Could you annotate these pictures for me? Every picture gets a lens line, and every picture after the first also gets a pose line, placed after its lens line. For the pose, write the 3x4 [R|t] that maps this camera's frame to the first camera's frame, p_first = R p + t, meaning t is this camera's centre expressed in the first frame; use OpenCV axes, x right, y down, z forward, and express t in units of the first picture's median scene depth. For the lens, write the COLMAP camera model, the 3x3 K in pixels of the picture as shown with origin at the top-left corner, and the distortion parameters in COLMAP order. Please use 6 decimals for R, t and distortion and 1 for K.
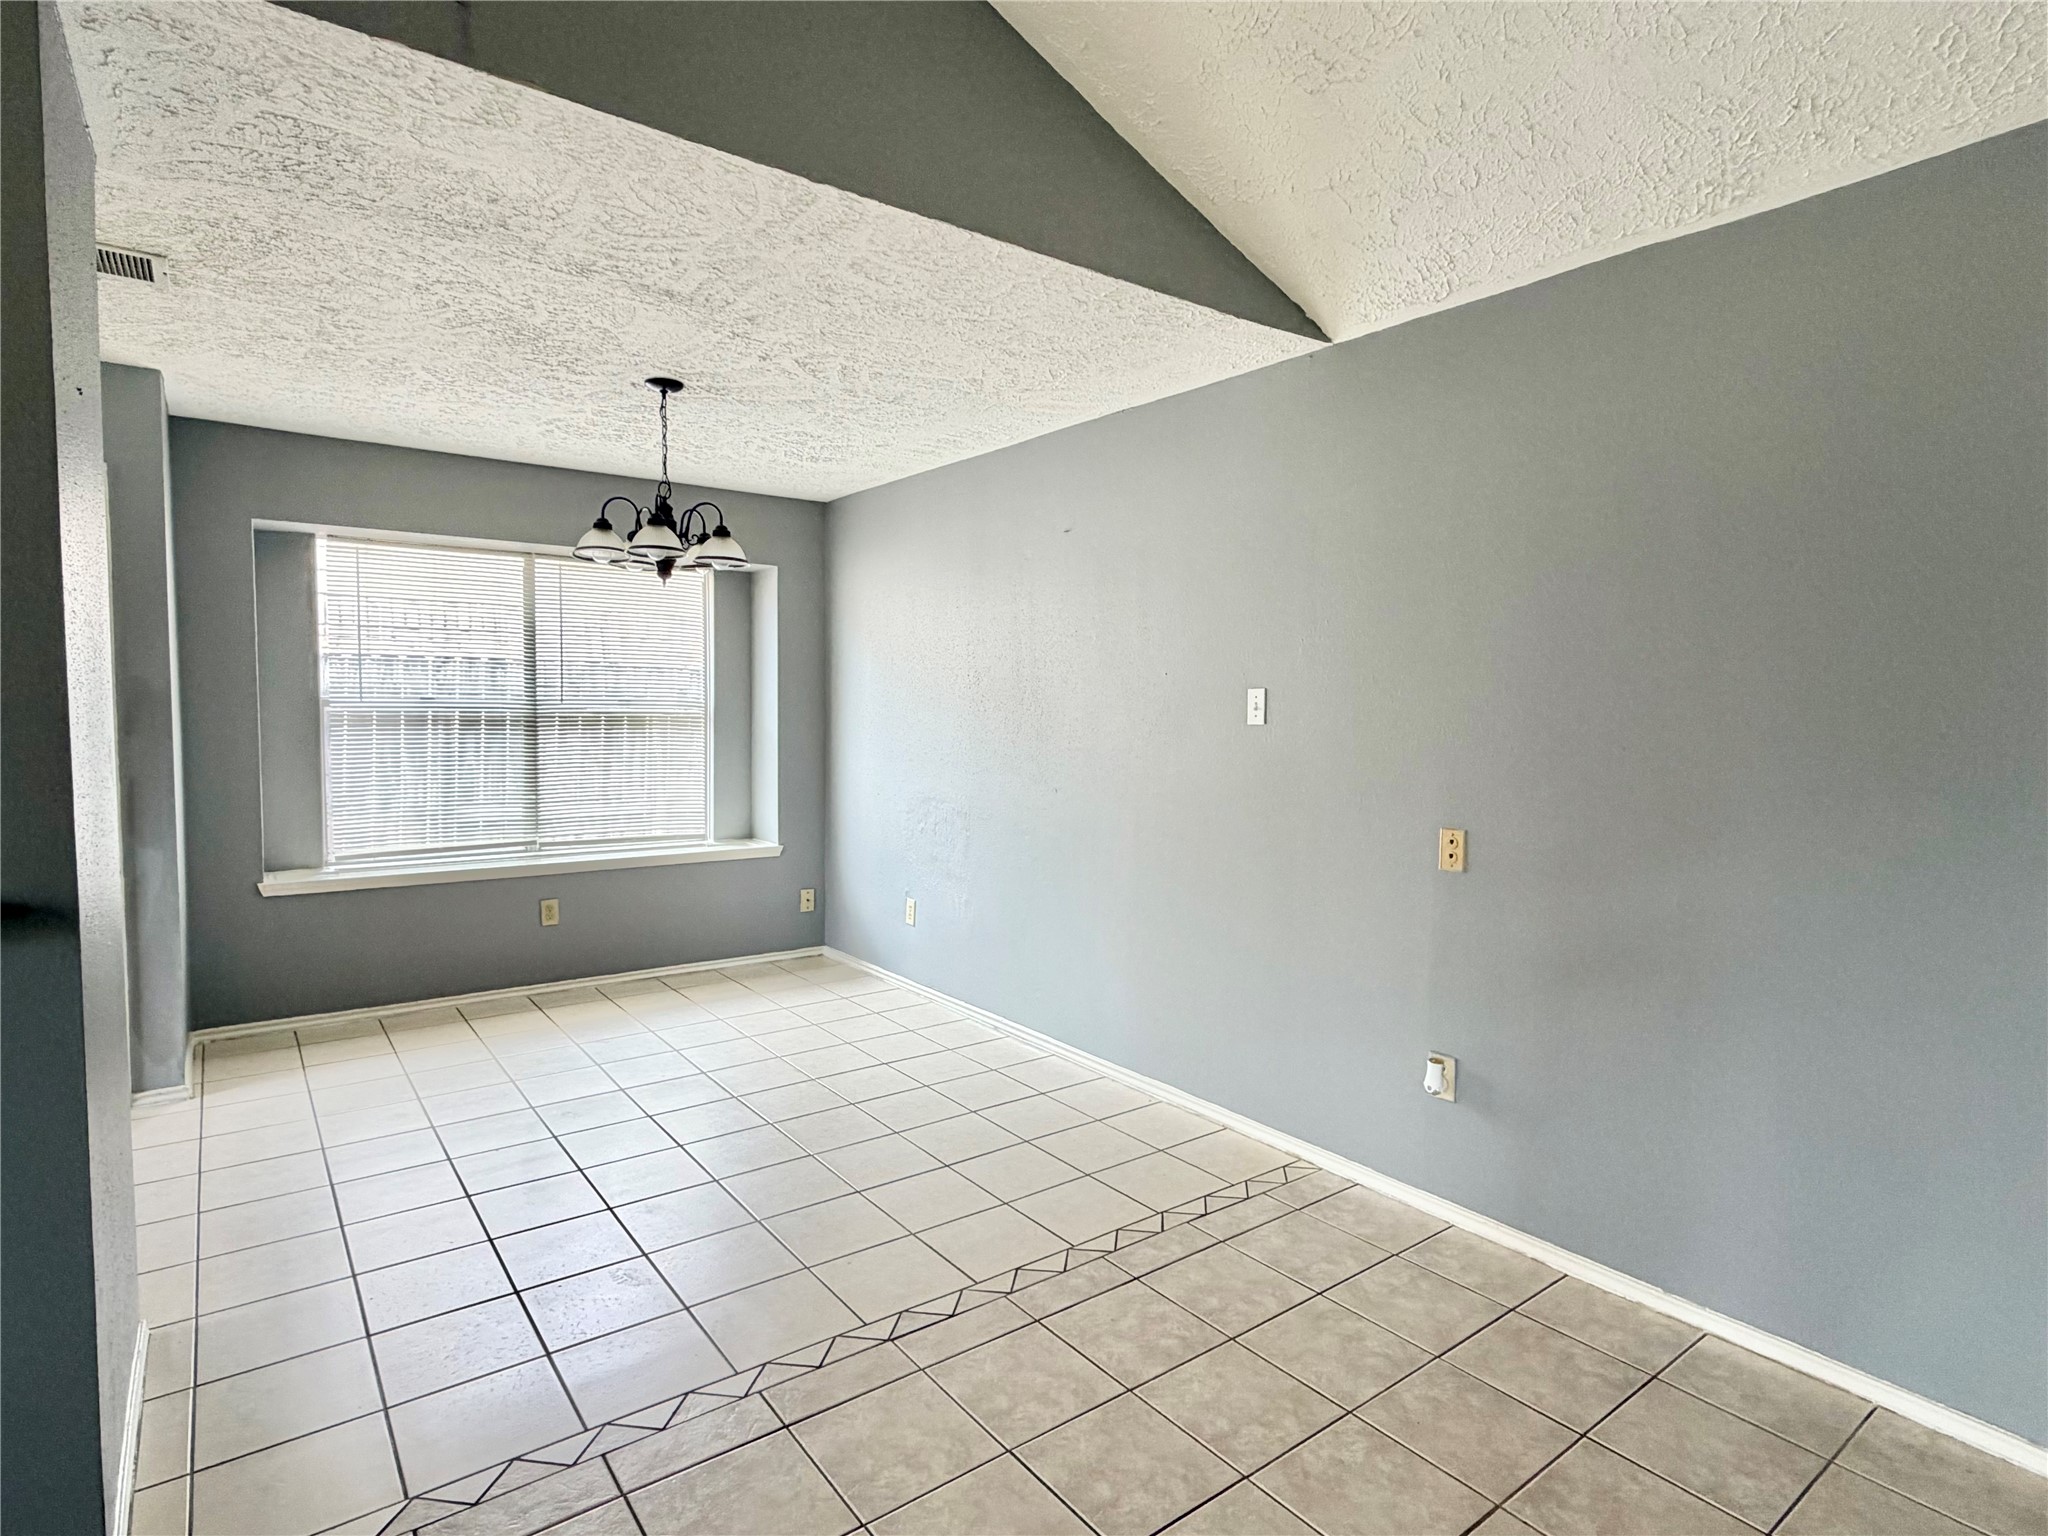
lens RADIAL K [[1075.3, 0, 1024.0], [0, 1075.3, 768.0], [0, 0, 1]] dist [-0.004938, -0.001201]
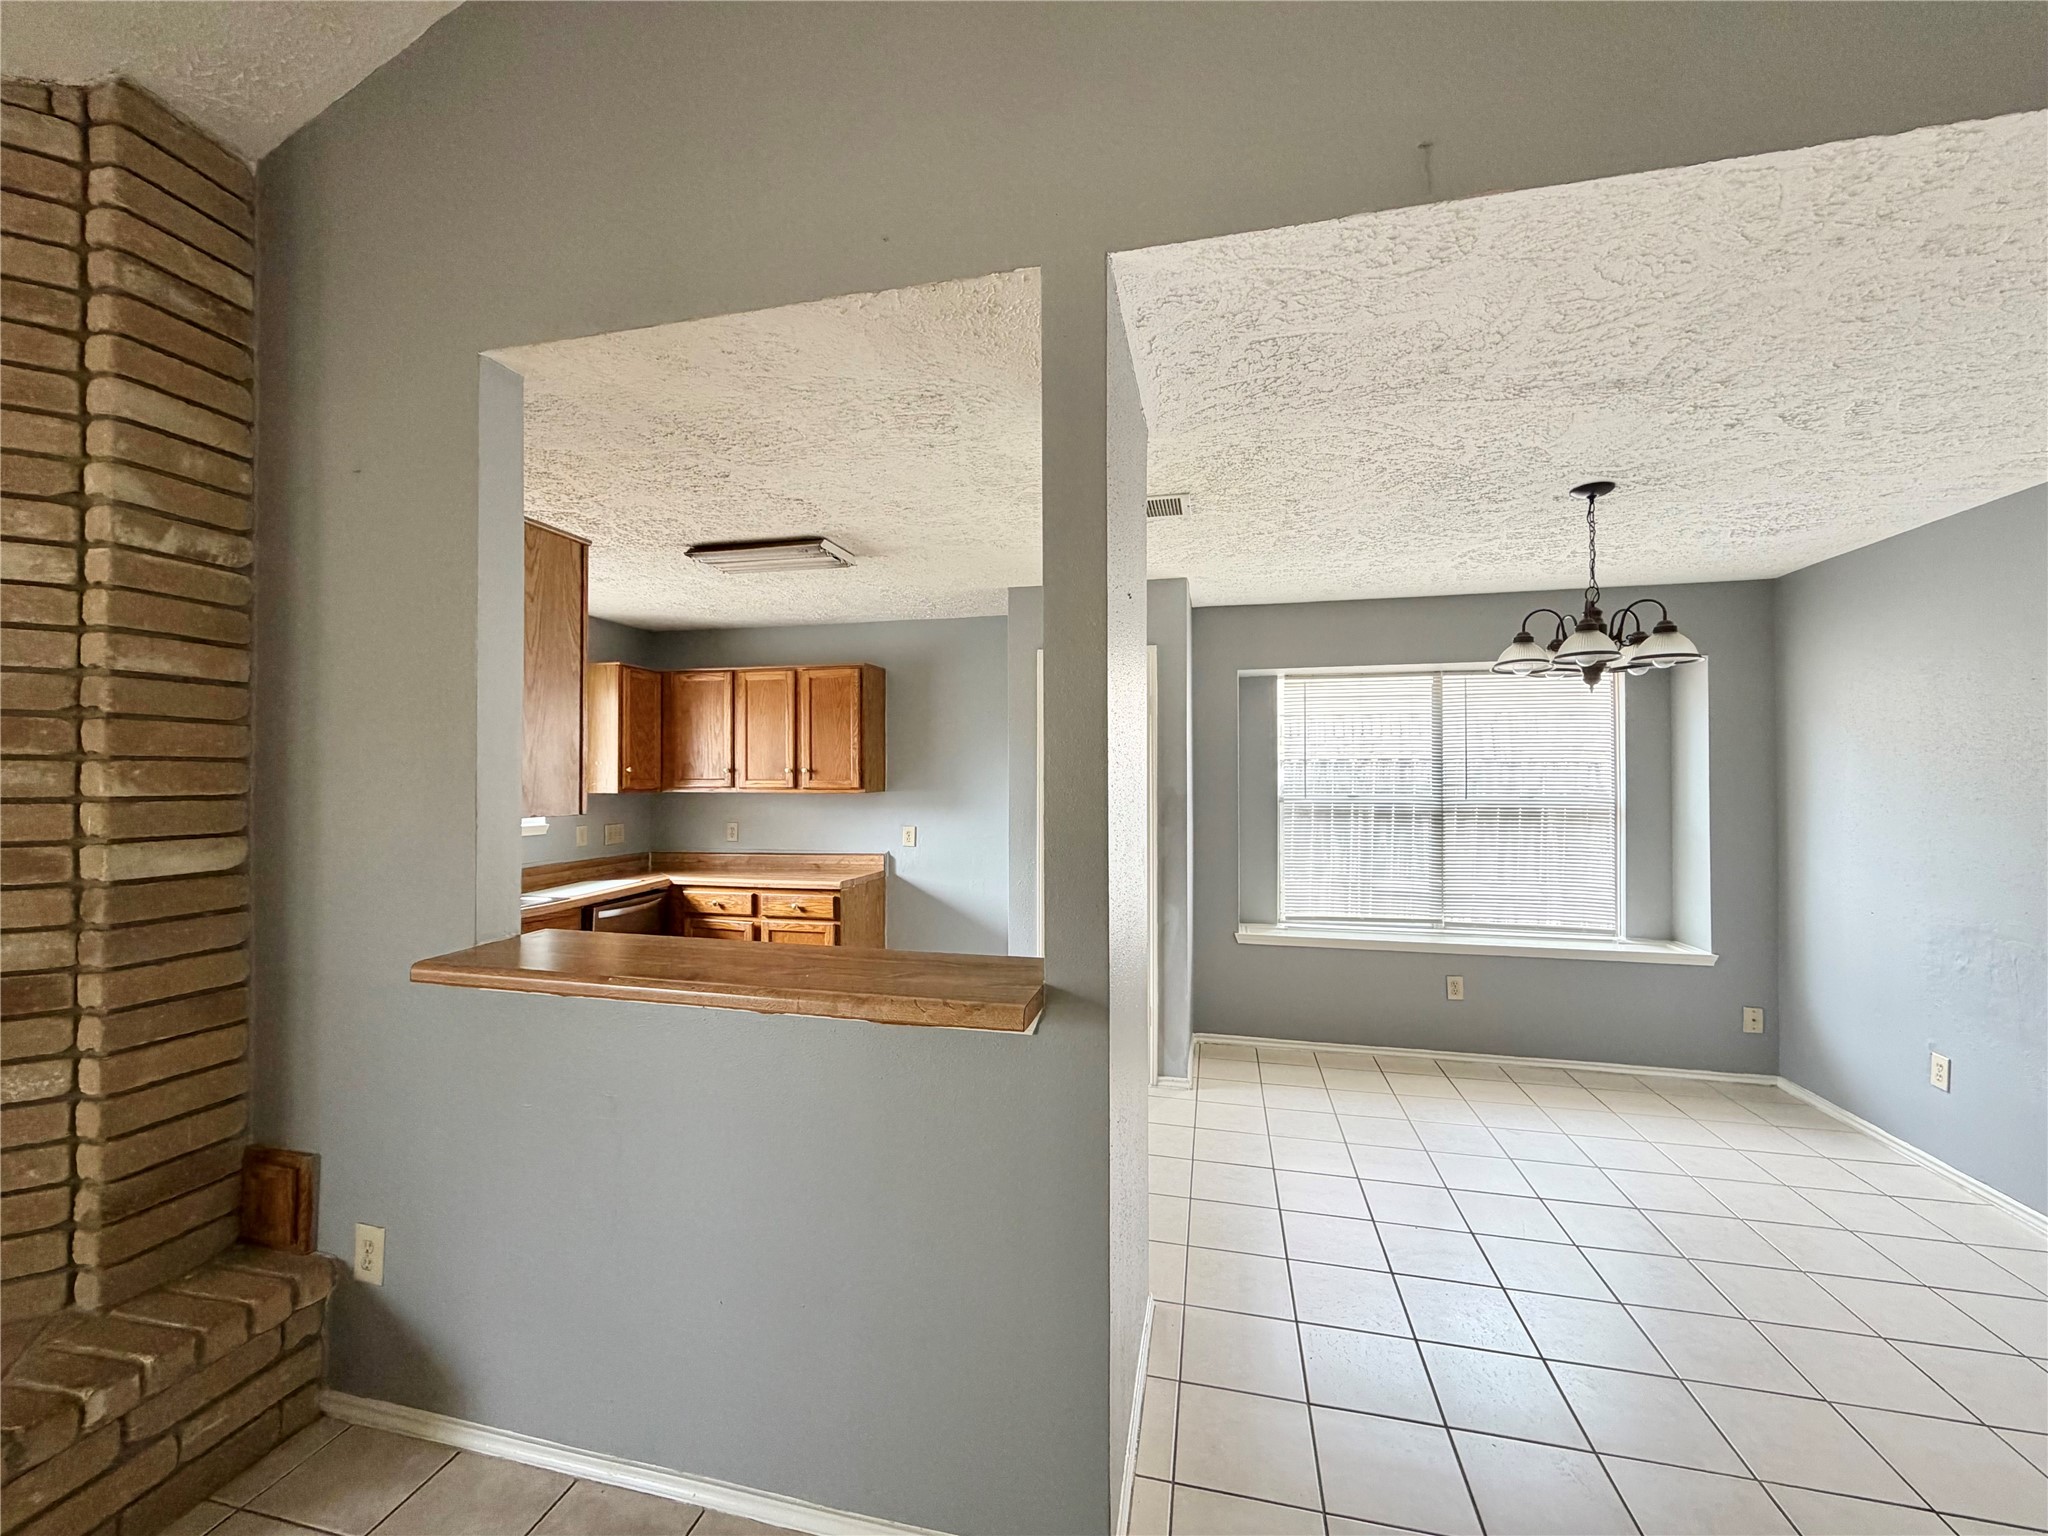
lens RADIAL K [[819.0, 0, 1024.0], [0, 819.0, 768.0], [0, 0, 1]] dist [0.009674, -0.000310]
pose [[0.639913, -0.020759, -0.768167, -0.092052], [-0.038970, 0.997472, -0.059419, -0.035188], [0.767458, 0.067959, 0.637487, 0.130248]]
